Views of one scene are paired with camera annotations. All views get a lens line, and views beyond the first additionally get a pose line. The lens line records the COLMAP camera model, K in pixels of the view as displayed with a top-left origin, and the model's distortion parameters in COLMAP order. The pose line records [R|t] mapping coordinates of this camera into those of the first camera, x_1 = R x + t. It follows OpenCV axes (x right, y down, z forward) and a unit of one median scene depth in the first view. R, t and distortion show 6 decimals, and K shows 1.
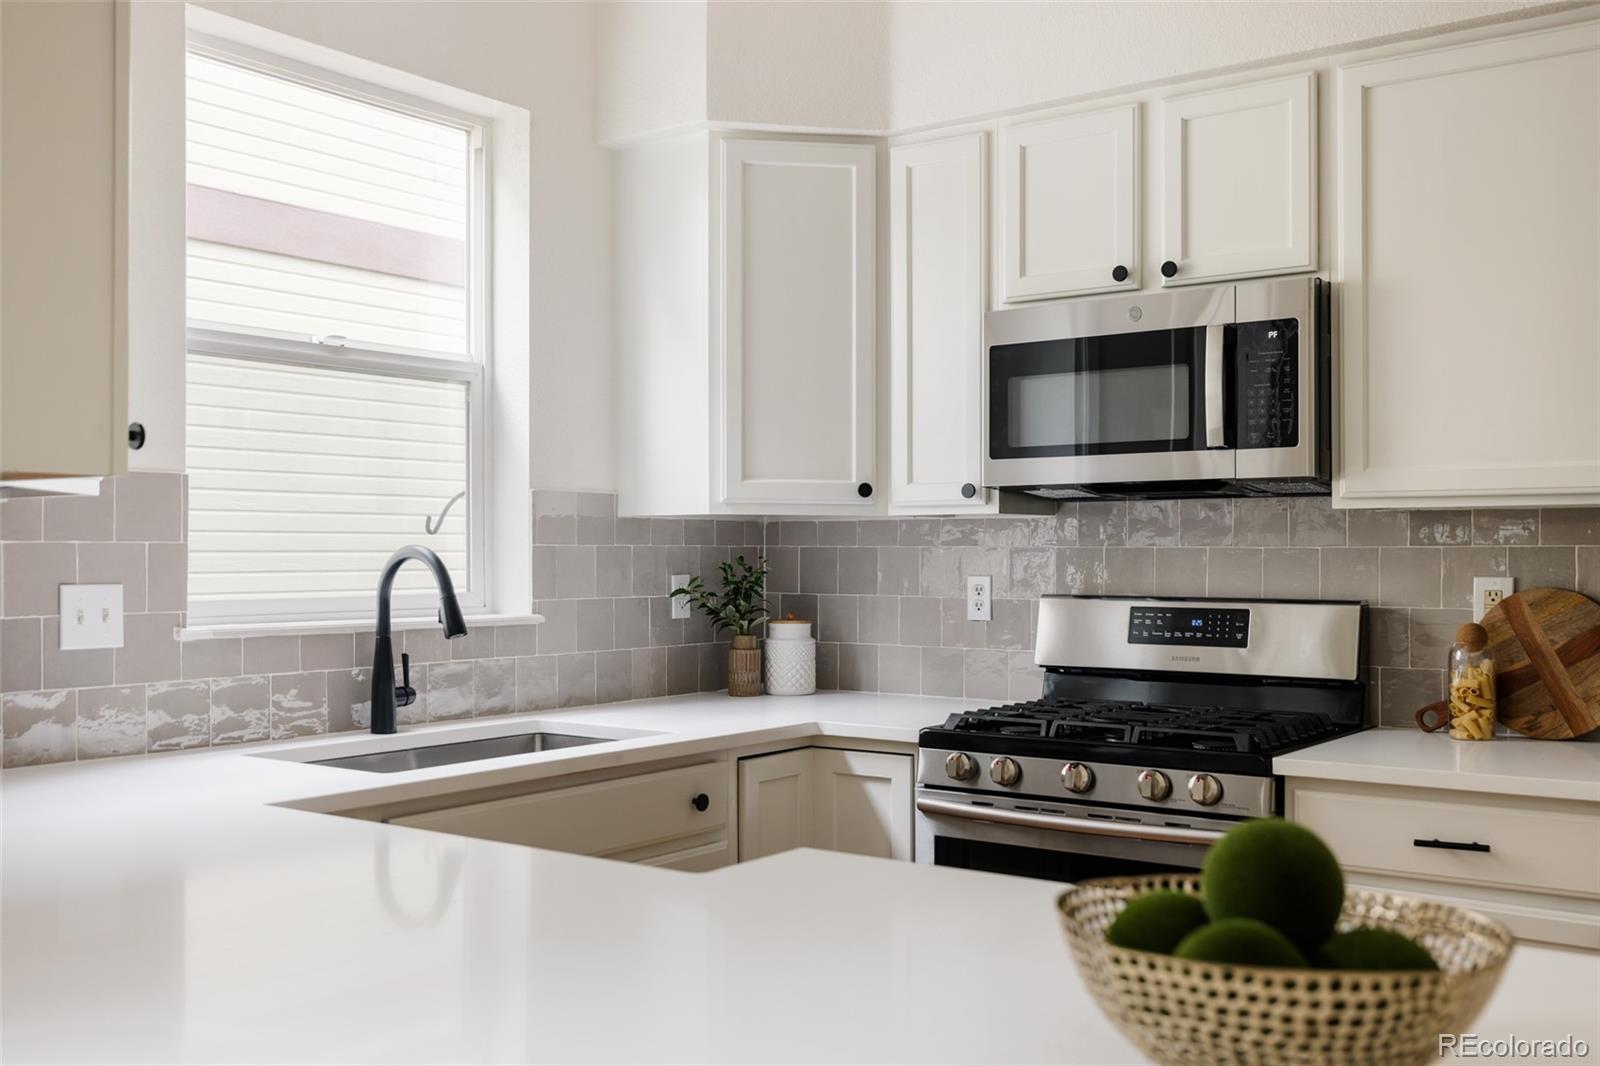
lens RADIAL K [[1583.3, 0, 815.7], [0, 1583.3, 542.8], [0, 0, 1]] dist [0.014201, 0.000000]
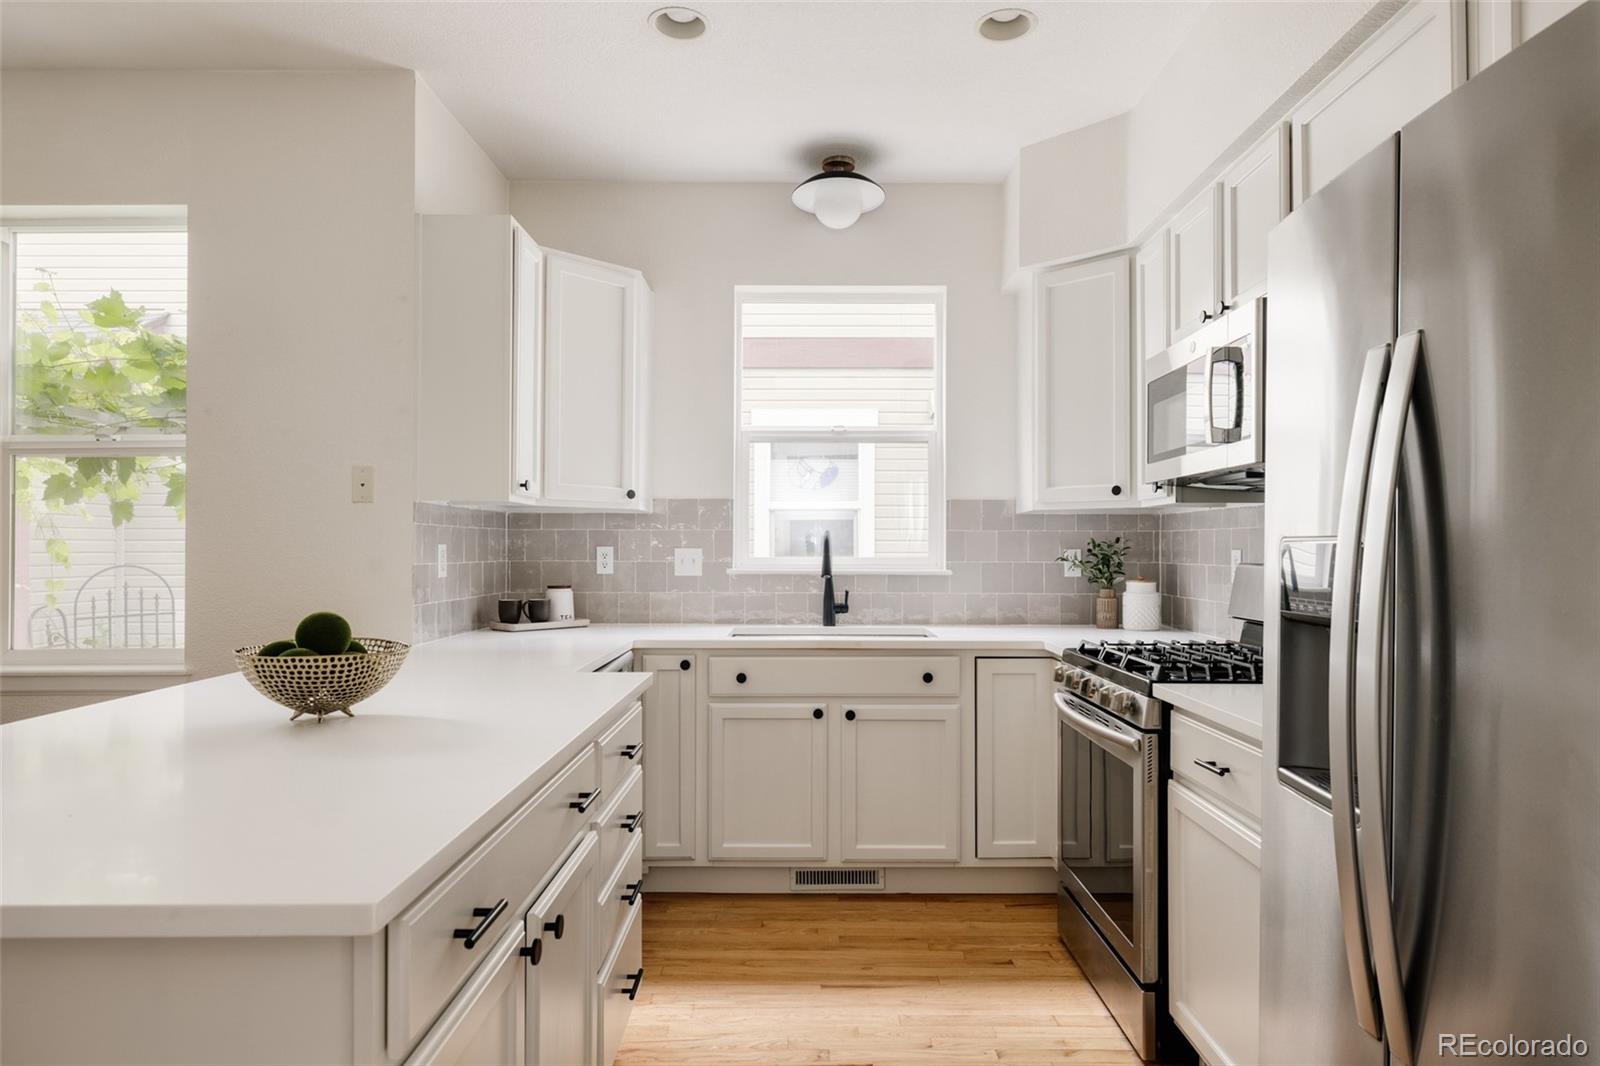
lens RADIAL K [[971.7, 0, 808.0], [0, 971.7, 541.0], [0, 0, 1]] dist [-0.006167, -0.000644]
pose [[0.578845, -0.002756, -0.815433, 0.620022], [0.002188, 0.999996, -0.001827, 0.015074], [0.815434, -0.000727, 0.578849, 0.252384]]
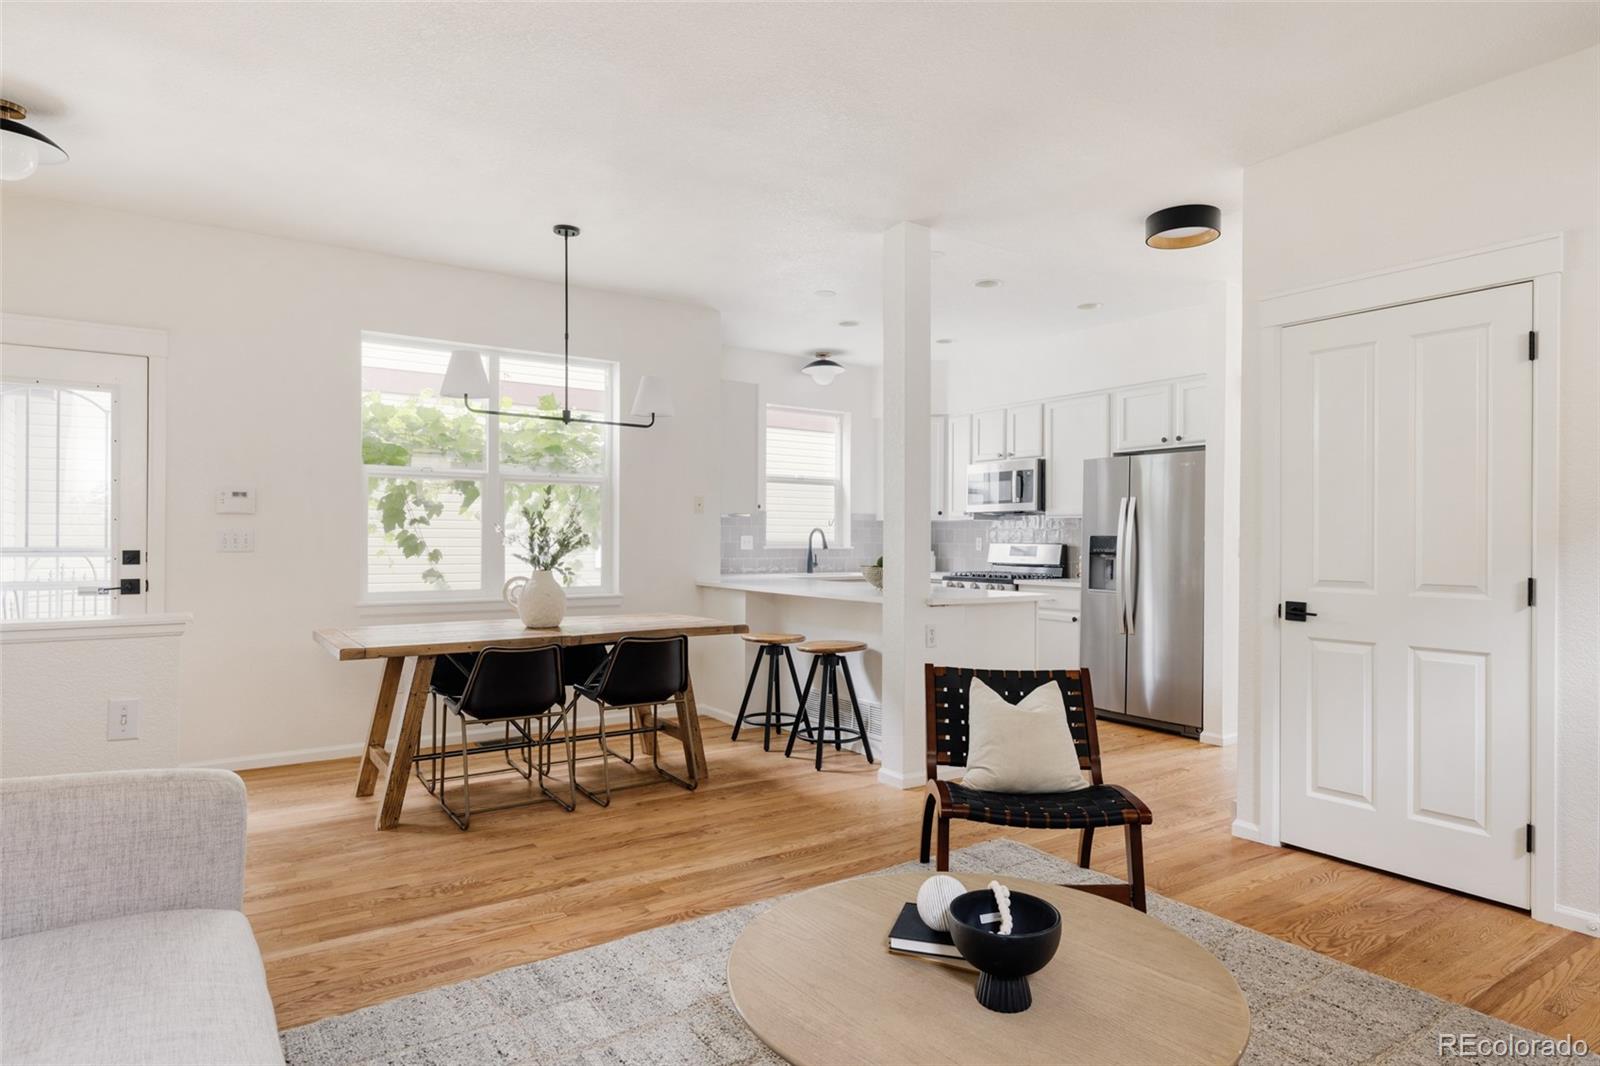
lens RADIAL K [[923.9, 0, 804.9], [0, 923.9, 533.4], [0, 0, 1]] dist [0.008086, -0.001087]
pose [[0.944035, 0.004125, -0.329821, 0.452981], [-0.004633, 0.999989, -0.000756, 0.016499], [0.329814, 0.002242, 0.944043, -1.137702]]
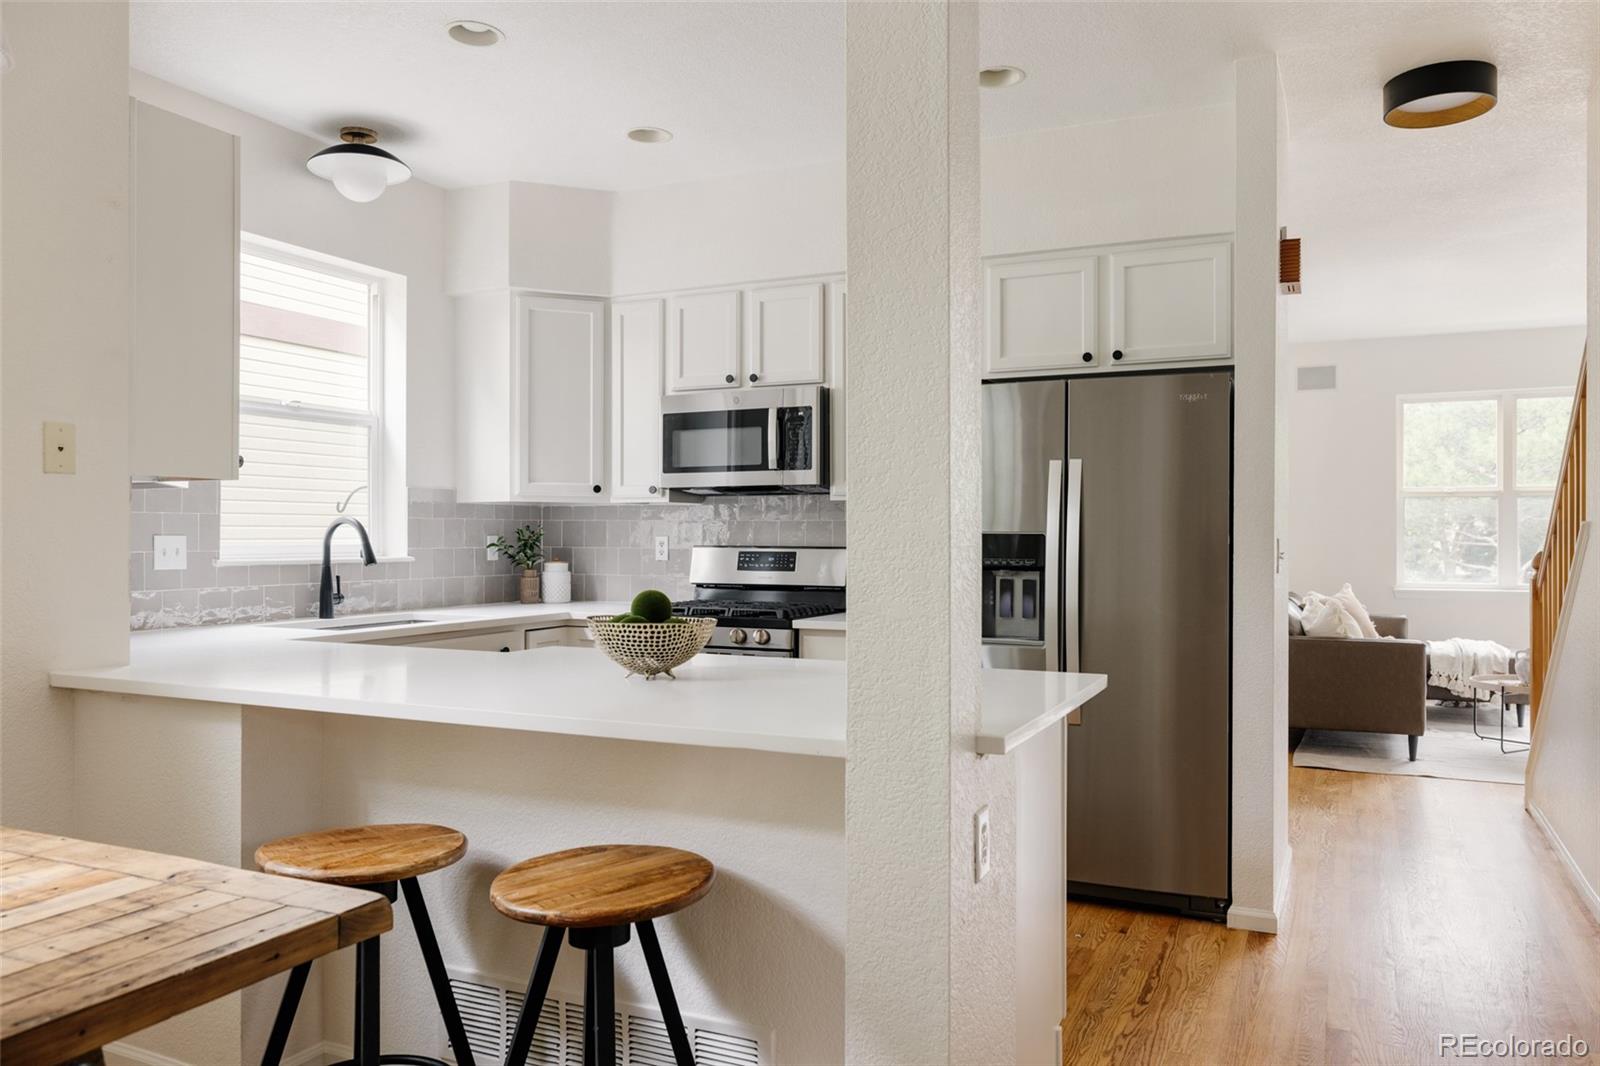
lens RADIAL K [[1165.7, 0, 832.9], [0, 1165.7, 526.4], [0, 0, 1]] dist [0.010939, -0.000935]
pose [[0.978647, 0.002460, 0.205533, 0.021408], [-0.002080, 0.999996, -0.002066, 0.013053], [-0.205537, 0.001594, 0.978648, -0.402556]]
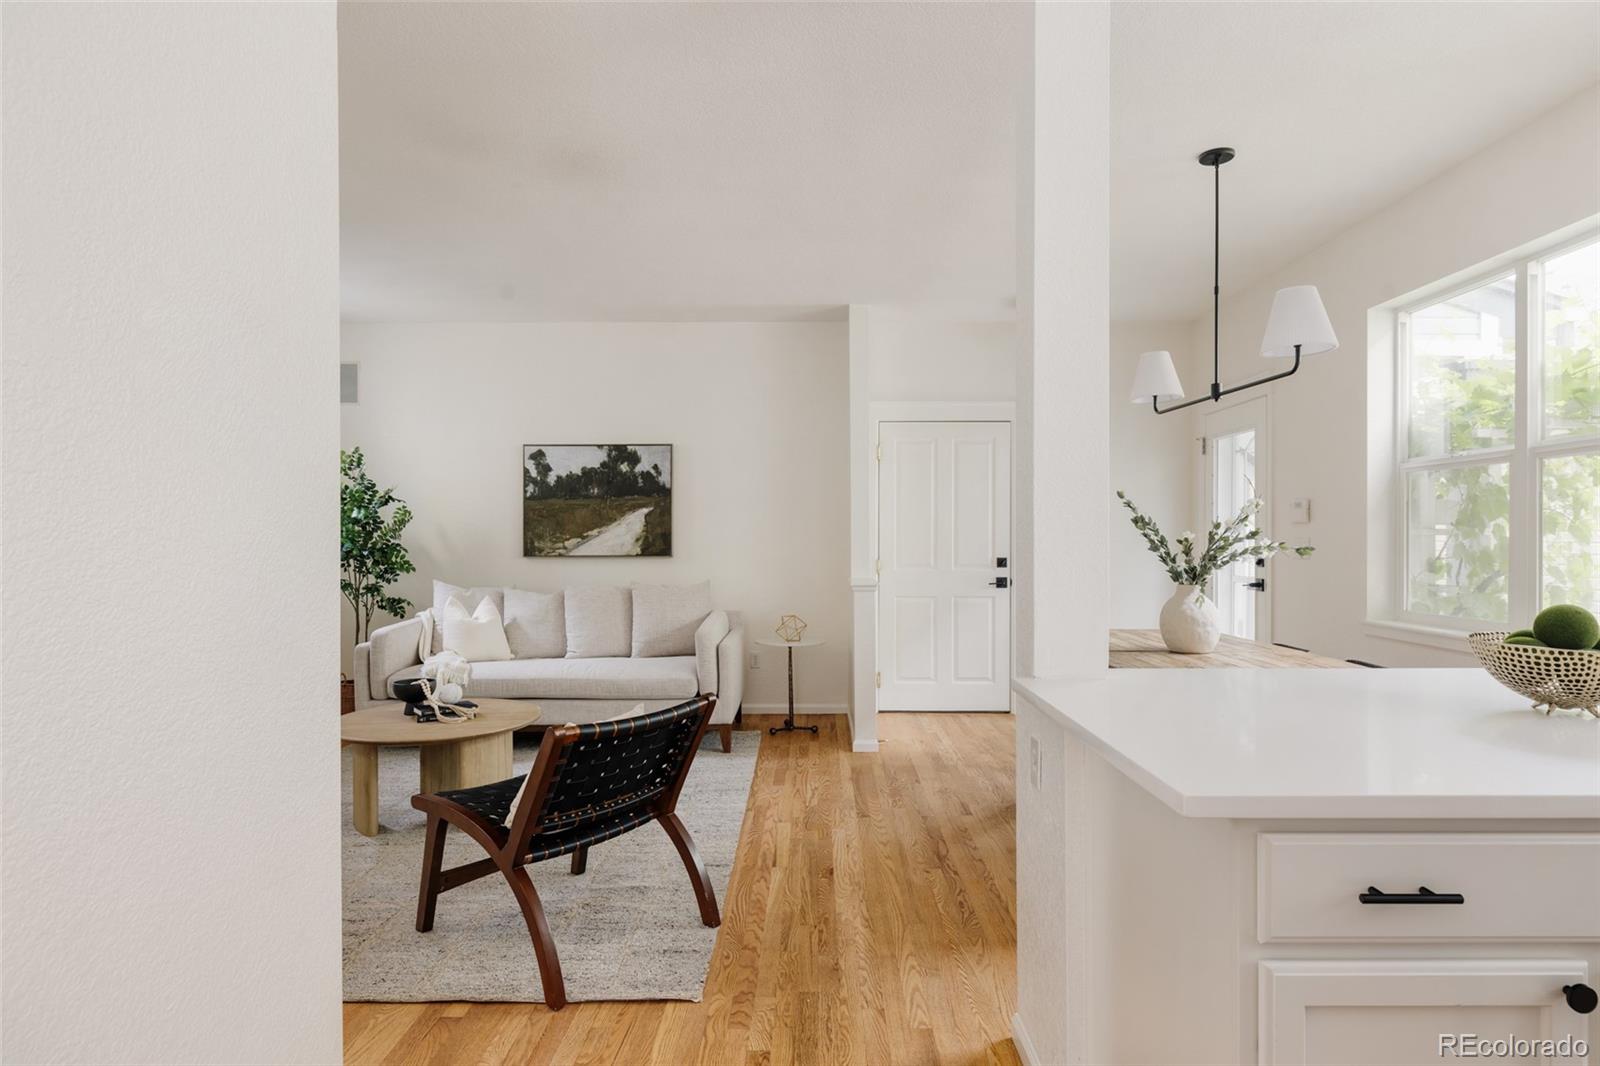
lens RADIAL K [[870.9, 0, 812.3], [0, 870.9, 537.0], [0, 0, 1]] dist [-0.004258, -0.001022]
pose [[-0.816554, 0.001613, -0.577267, 0.624755], [0.007091, 0.999949, -0.007236, 0.017135], [0.577225, -0.010002, -0.816524, 0.466893]]
